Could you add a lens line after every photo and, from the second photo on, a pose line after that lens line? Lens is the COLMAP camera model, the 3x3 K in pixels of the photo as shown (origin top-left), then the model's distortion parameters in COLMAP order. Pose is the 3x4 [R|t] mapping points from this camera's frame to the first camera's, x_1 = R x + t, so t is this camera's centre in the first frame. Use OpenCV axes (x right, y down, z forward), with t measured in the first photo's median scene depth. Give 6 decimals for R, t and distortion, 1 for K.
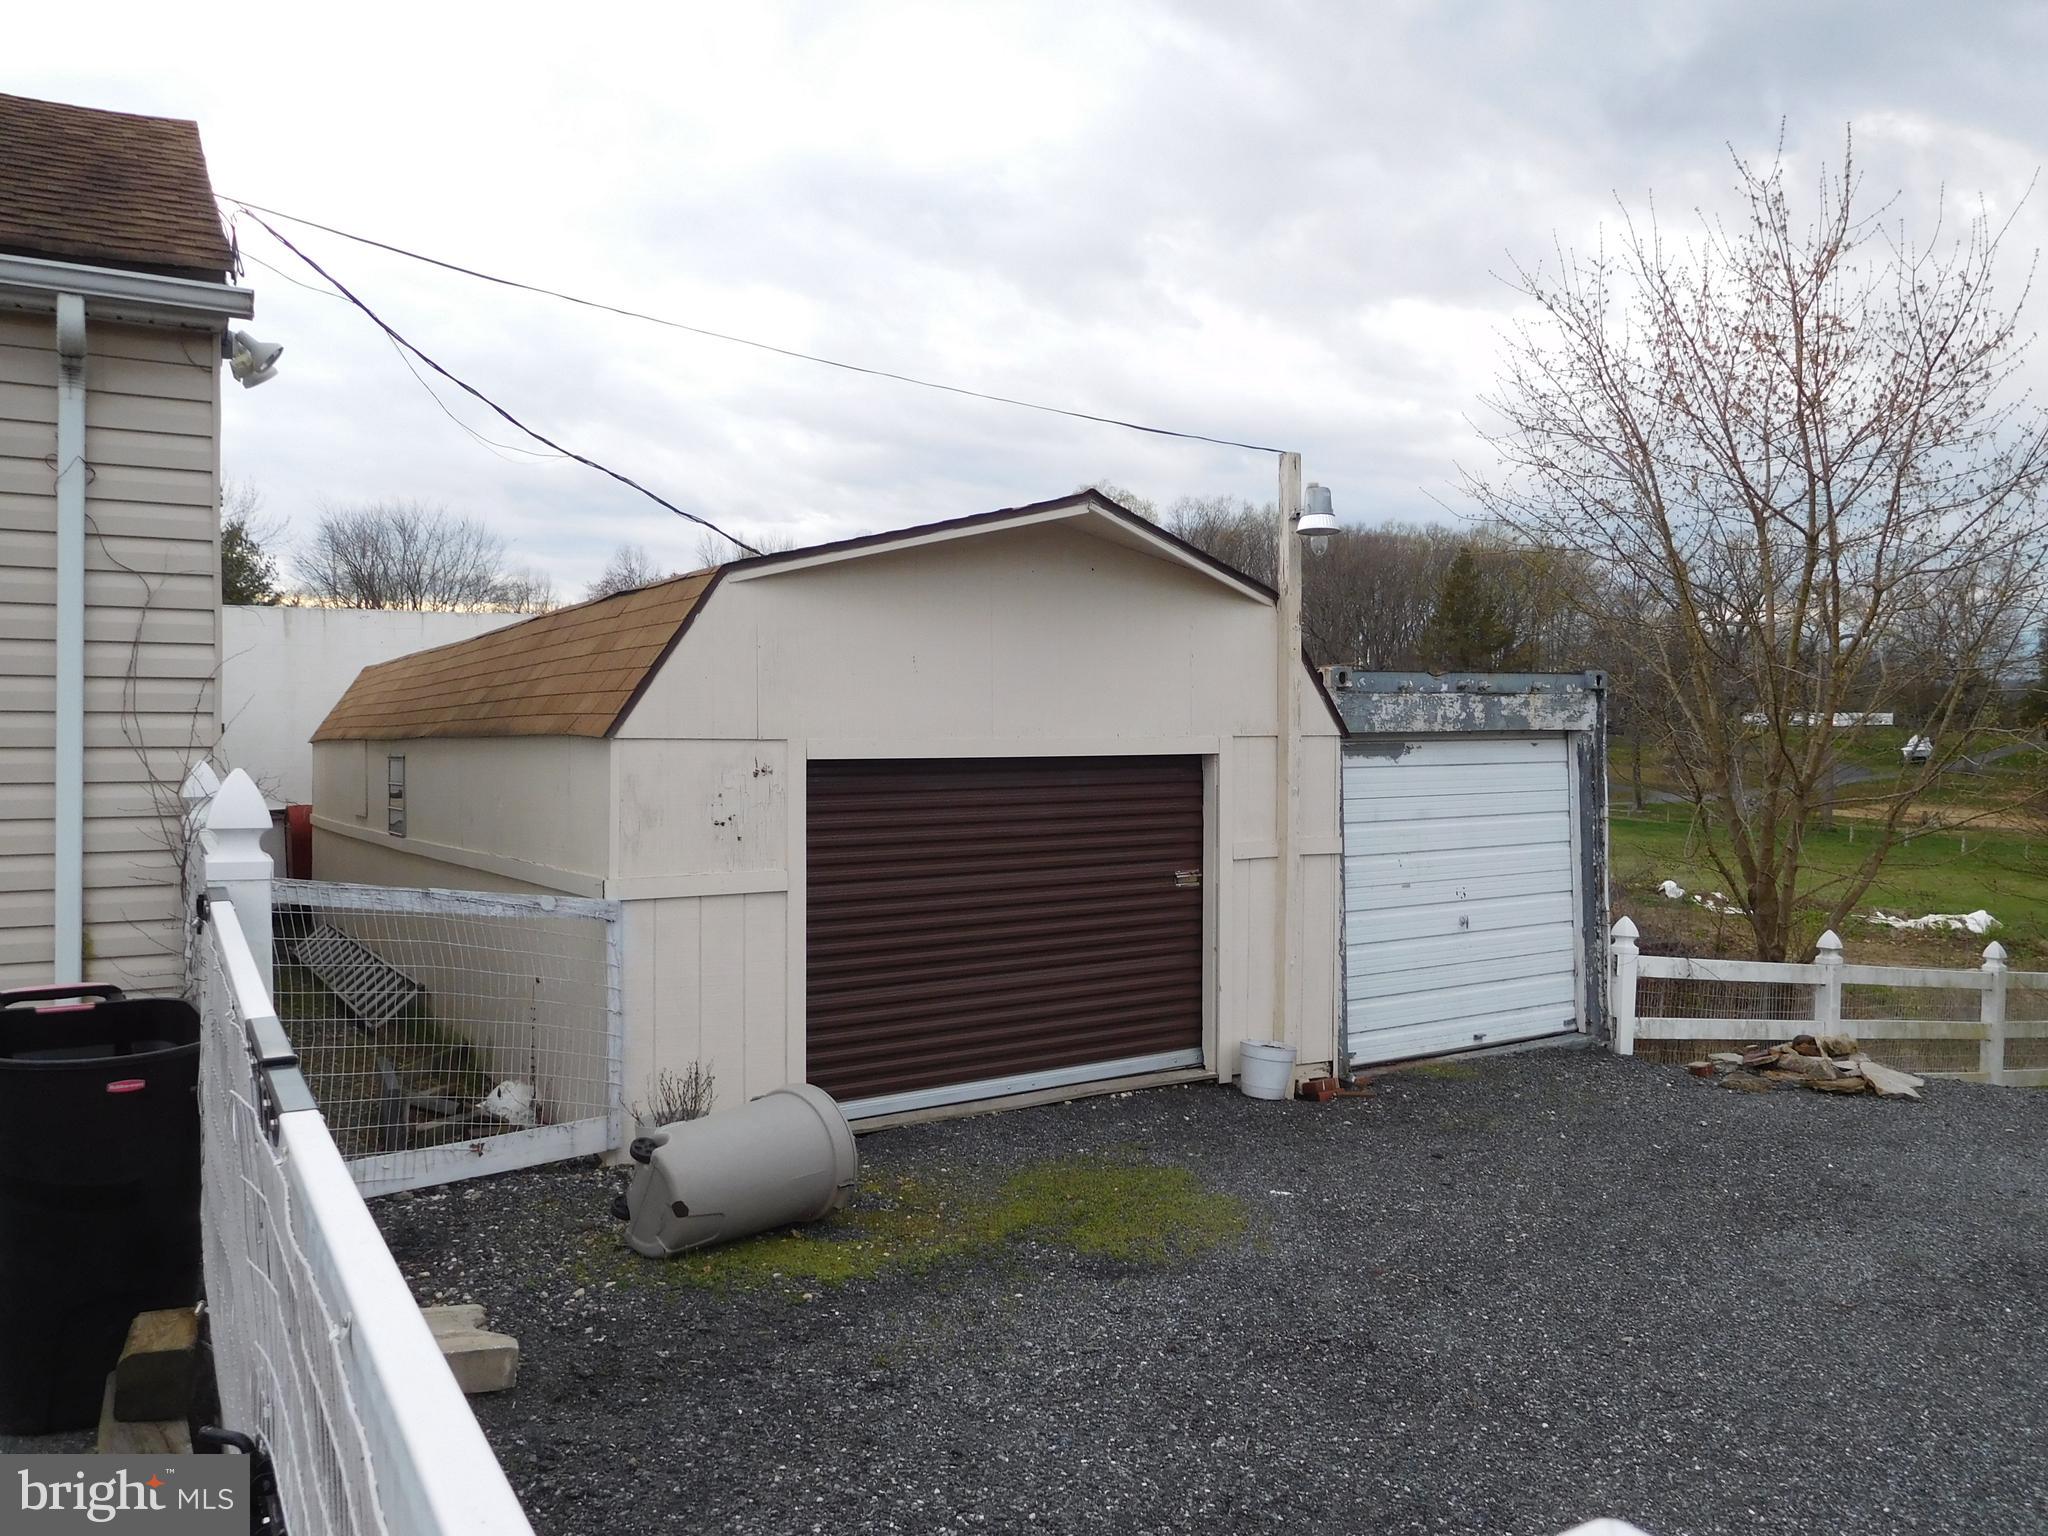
lens RADIAL K [[1545.8, 0, 1029.0], [0, 1545.8, 780.7], [0, 0, 1]] dist [-0.019987, 0.011090]
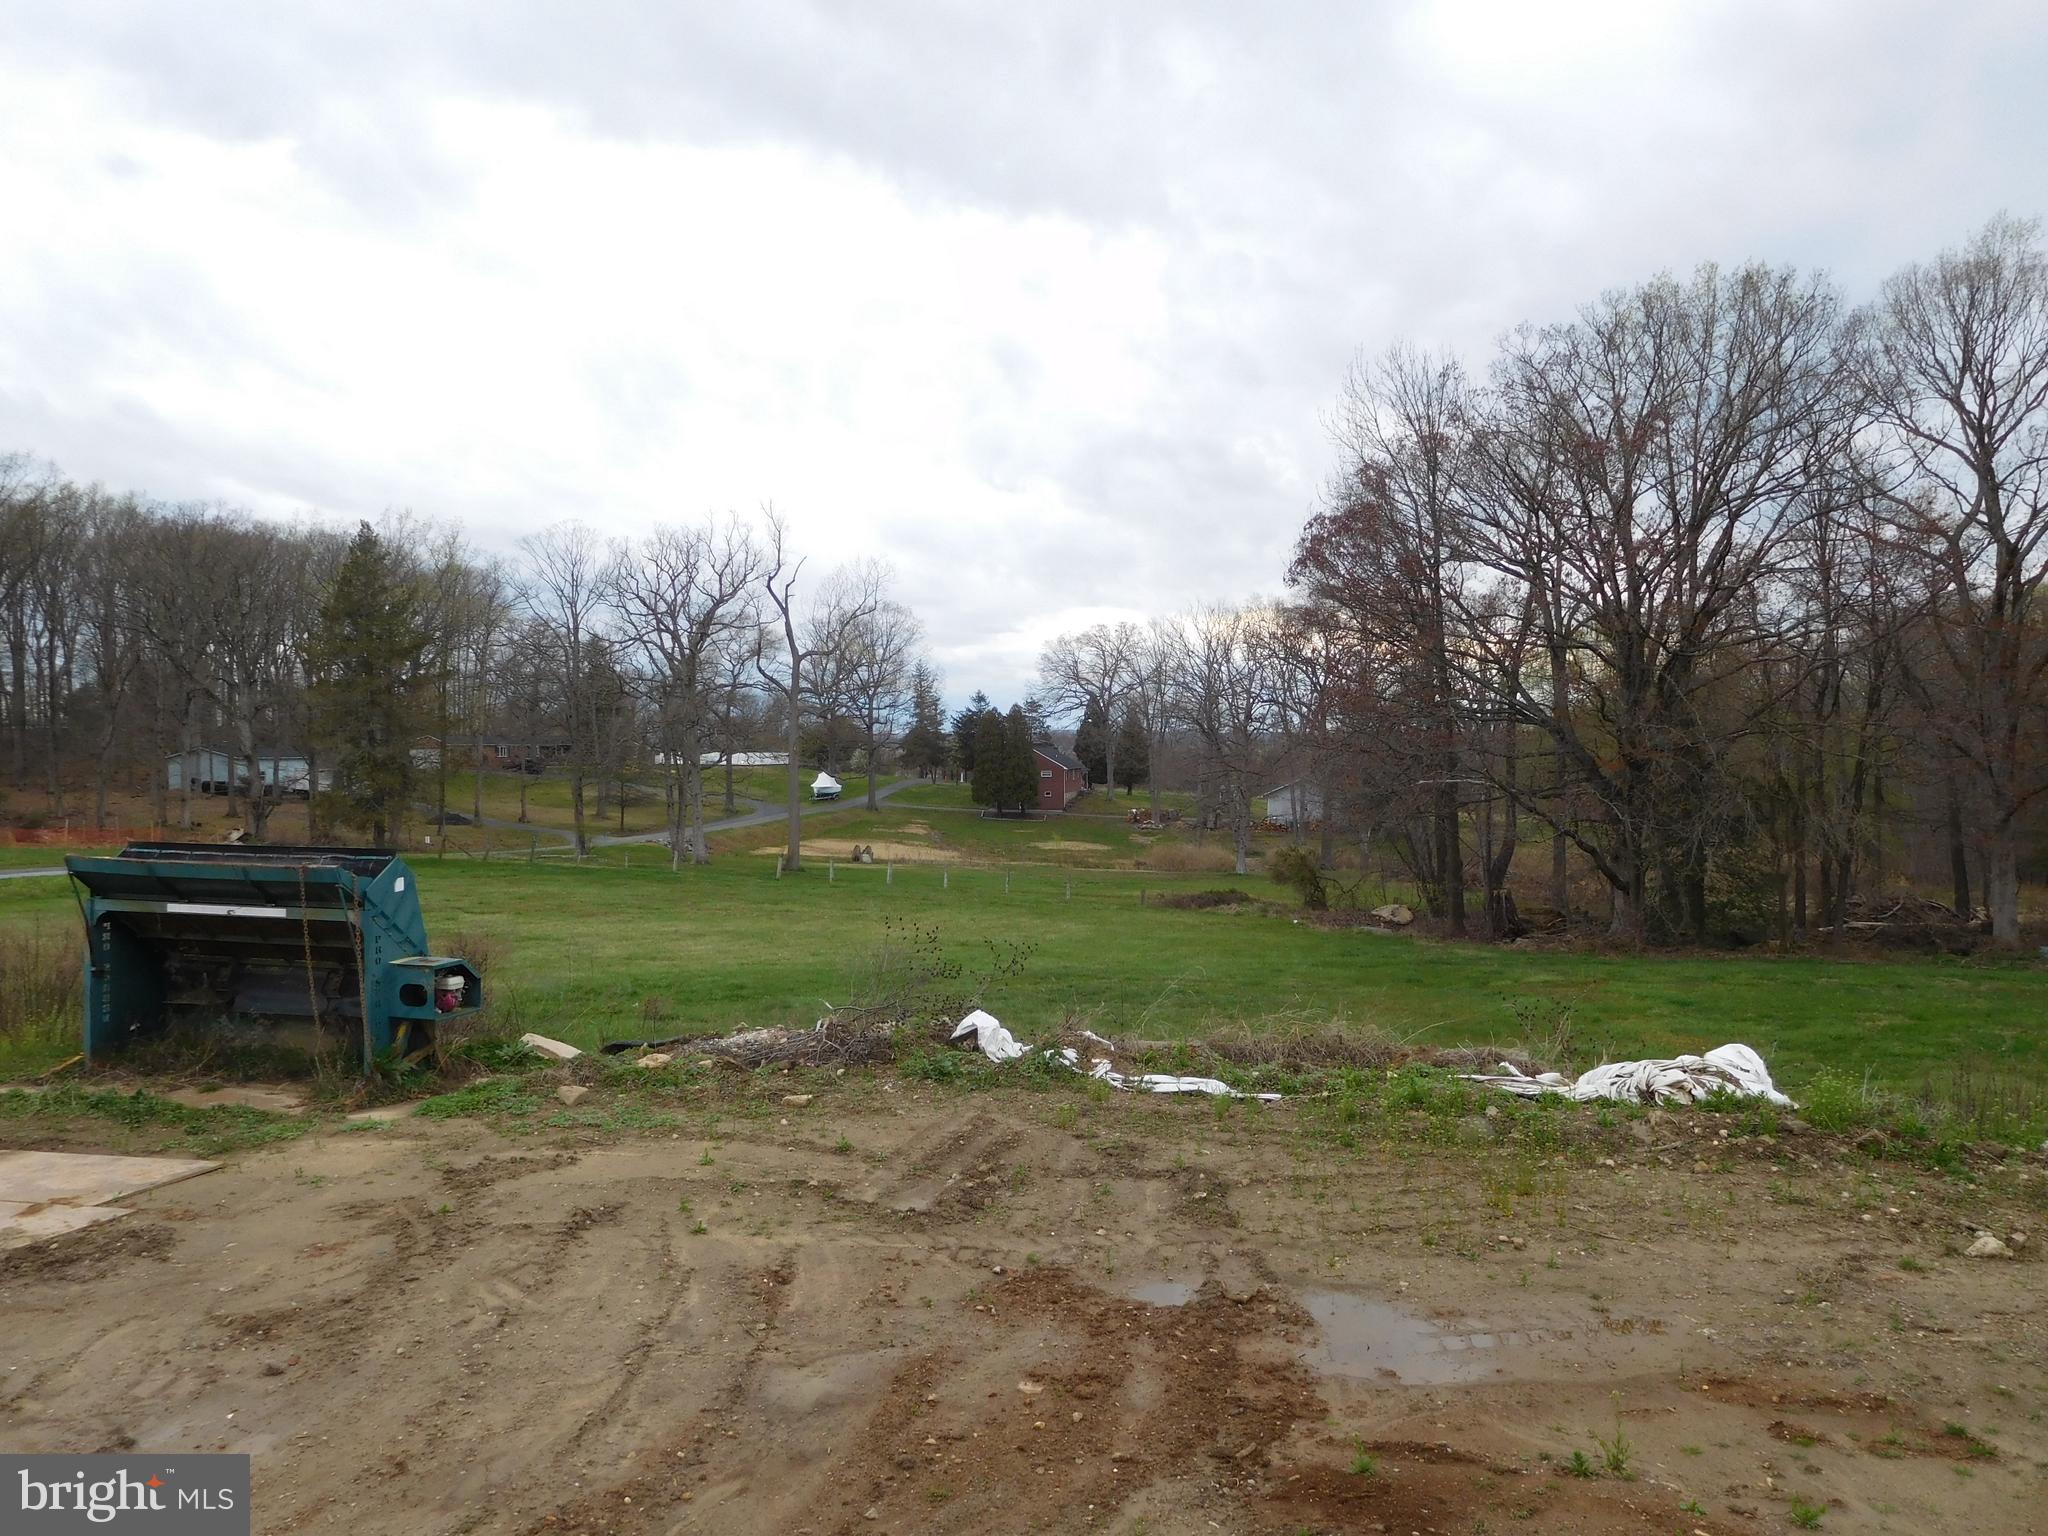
lens RADIAL K [[1545.8, 0, 1018.6], [0, 1545.8, 776.1], [0, 0, 1]] dist [-0.019987, 0.011090]
pose [[0.775813, -0.003946, 0.630950, 0.504061], [0.026125, 0.999324, -0.025873, 0.040780], [-0.630421, 0.036557, 0.775392, 2.046359]]
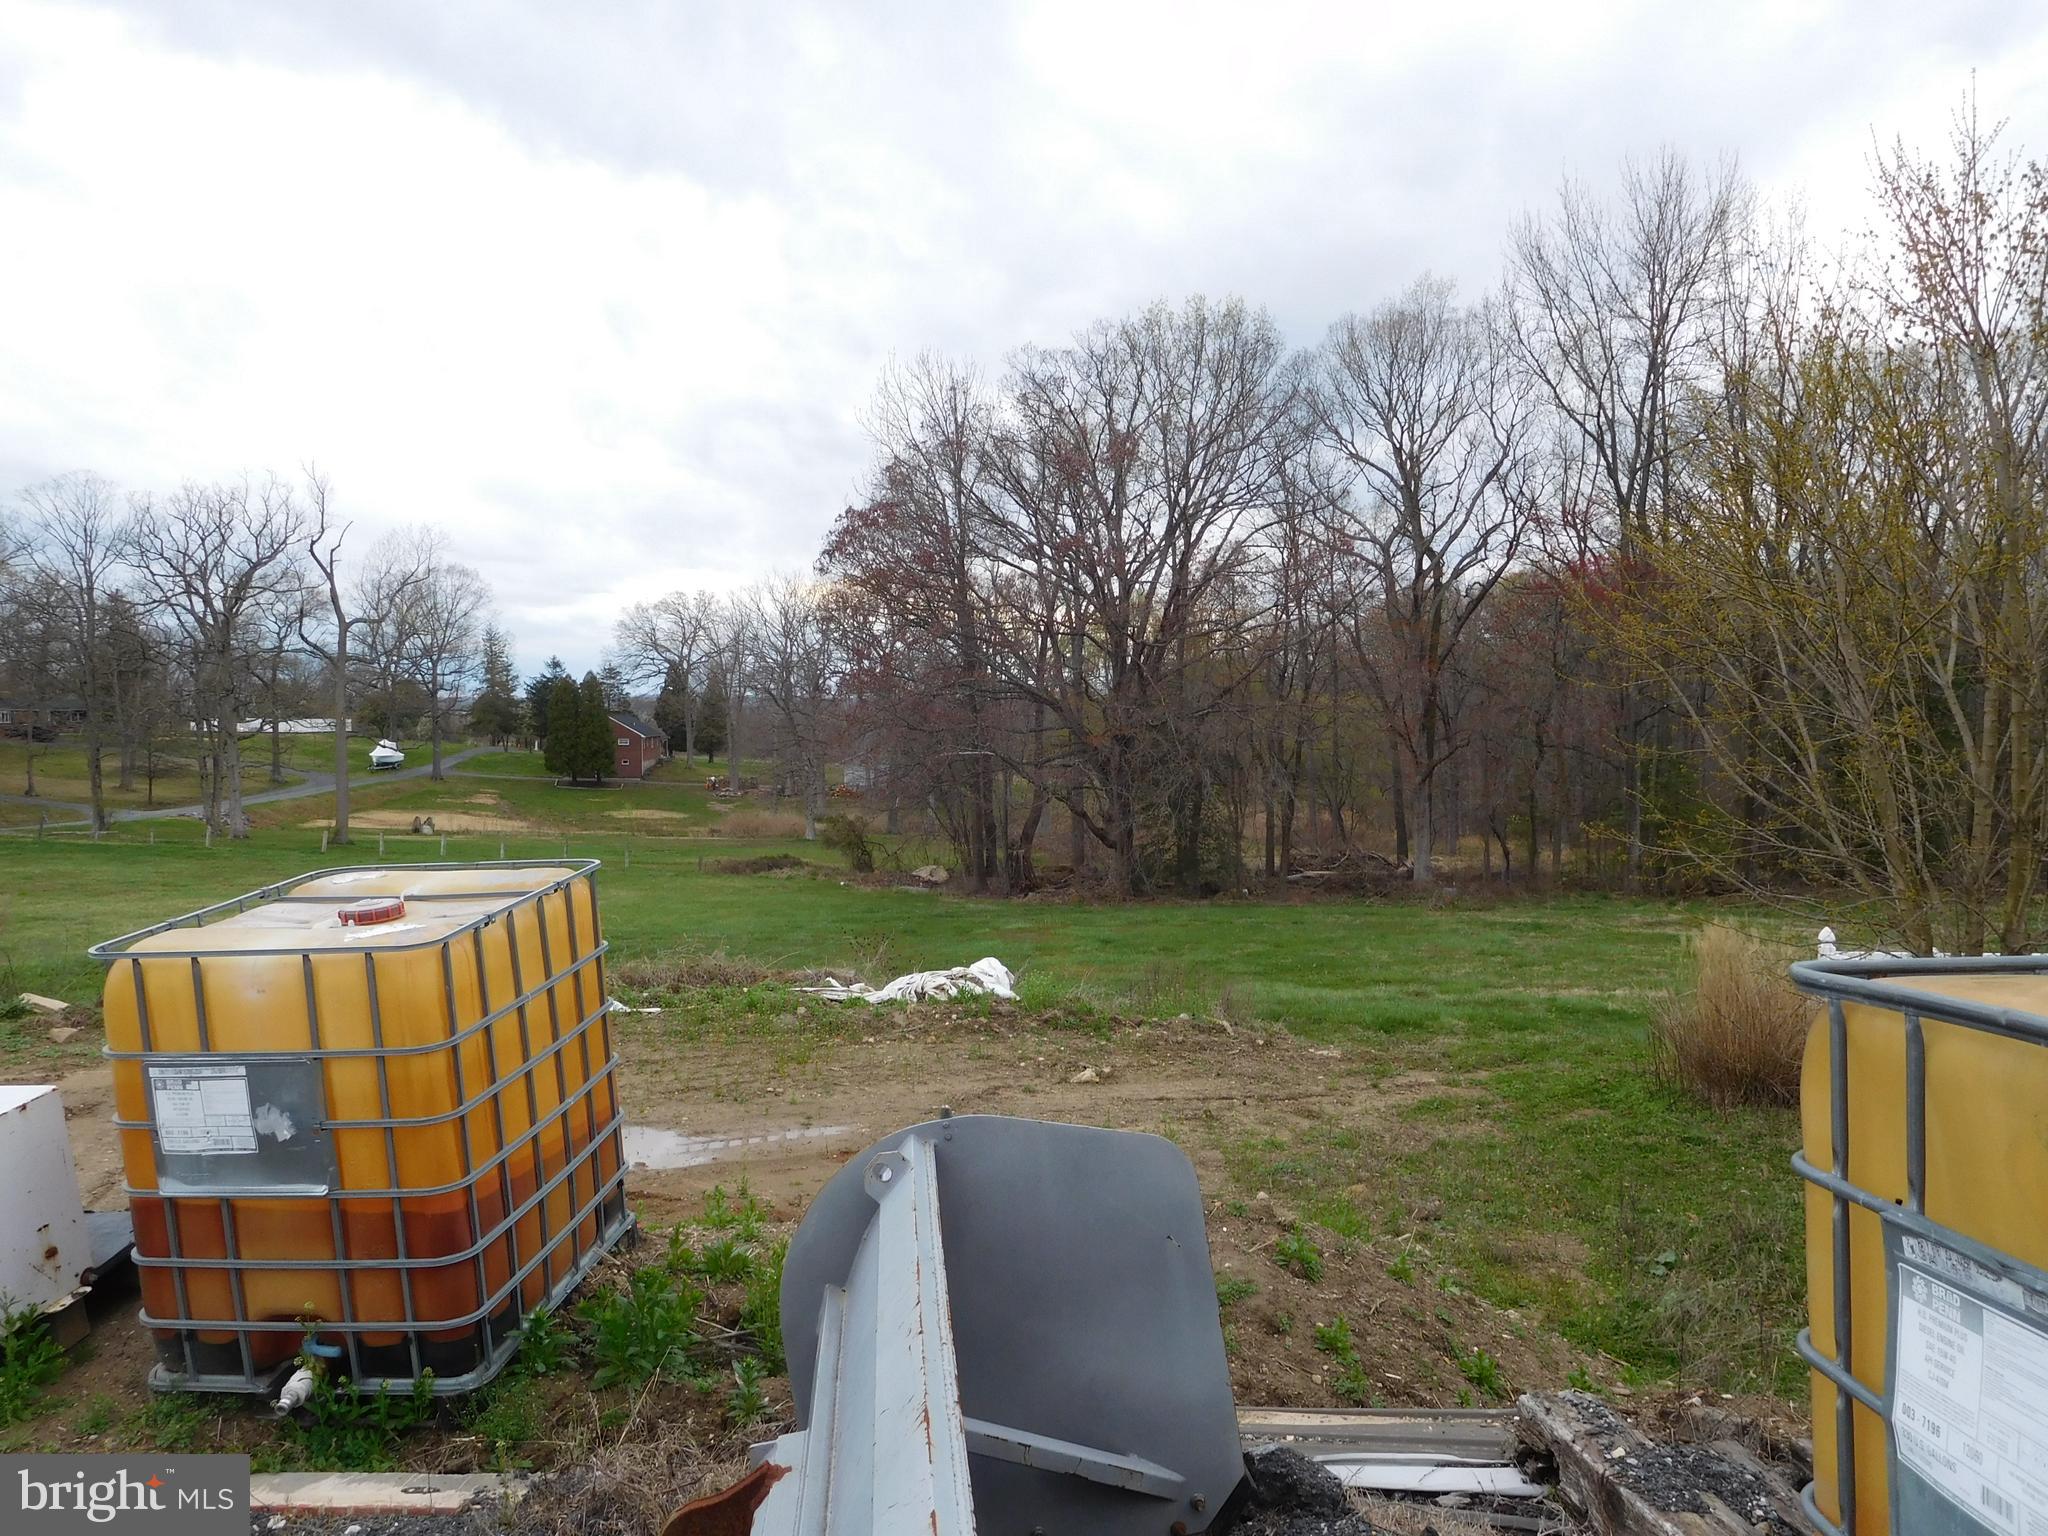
lens RADIAL K [[1545.8, 0, 1023.5], [0, 1545.8, 777.7], [0, 0, 1]] dist [-0.019987, 0.011090]
pose [[0.585449, -0.023575, 0.810366, 0.360923], [0.032781, 0.999448, 0.005393, 0.029022], [-0.810046, 0.023407, 0.585899, 1.639150]]
